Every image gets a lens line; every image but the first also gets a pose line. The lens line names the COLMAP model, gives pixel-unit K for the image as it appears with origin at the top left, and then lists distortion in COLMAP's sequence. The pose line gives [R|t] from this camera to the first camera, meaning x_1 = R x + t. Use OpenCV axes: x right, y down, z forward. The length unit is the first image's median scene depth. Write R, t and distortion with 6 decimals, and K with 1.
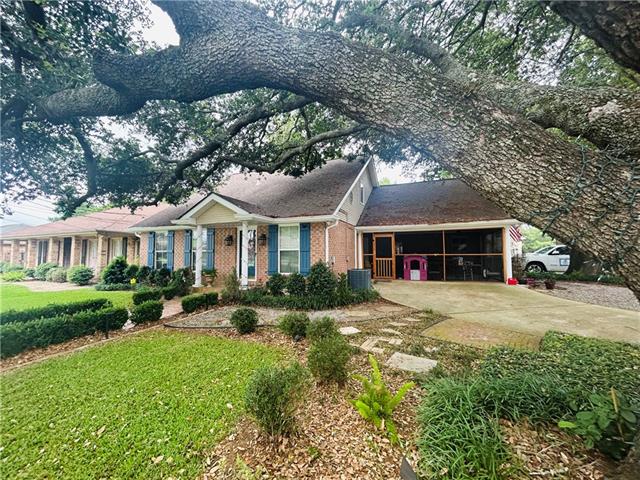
lens RADIAL K [[262.9, 0, 316.3], [0, 262.9, 237.3], [0, 0, 1]] dist [0.000654, 0.000144]
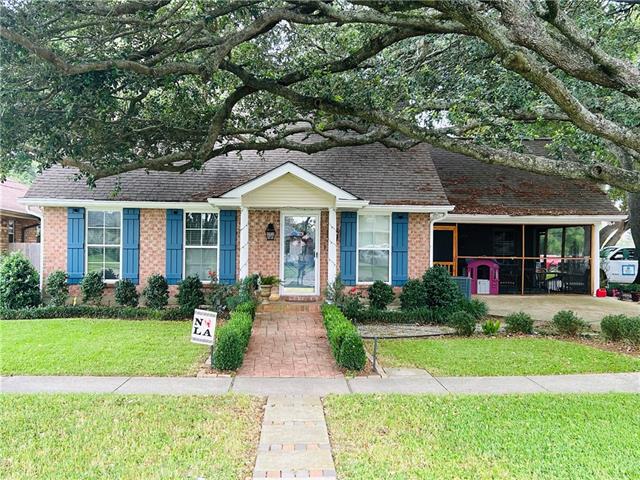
lens RADIAL K [[707.5, 0, 320.0], [0, 707.5, 240.9], [0, 0, 1]] dist [0.021956, 0.000000]
pose [[0.906168, 0.023101, 0.422286, -0.807560], [-0.044871, 0.998123, 0.041685, -0.036069], [-0.420531, -0.056722, 0.905504, -0.503509]]
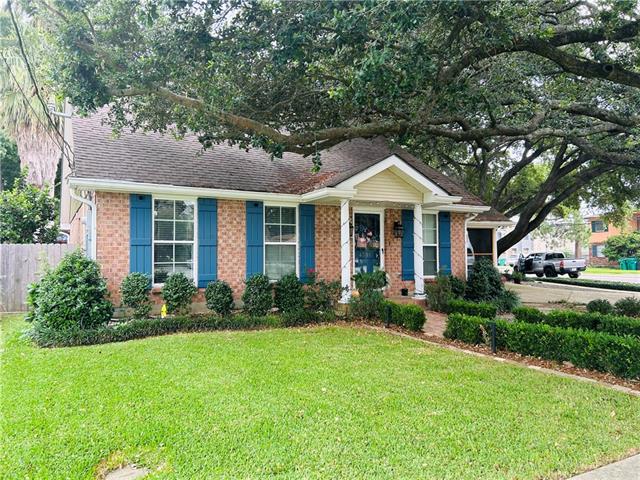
lens RADIAL K [[478.3, 0, 319.0], [0, 478.3, 238.2], [0, 0, 1]] dist [0.001194, -0.000732]
pose [[0.627513, 0.036187, 0.777765, -1.068191], [-0.047971, 0.998819, -0.007768, 0.041585], [-0.777127, -0.032436, 0.628507, 0.296102]]
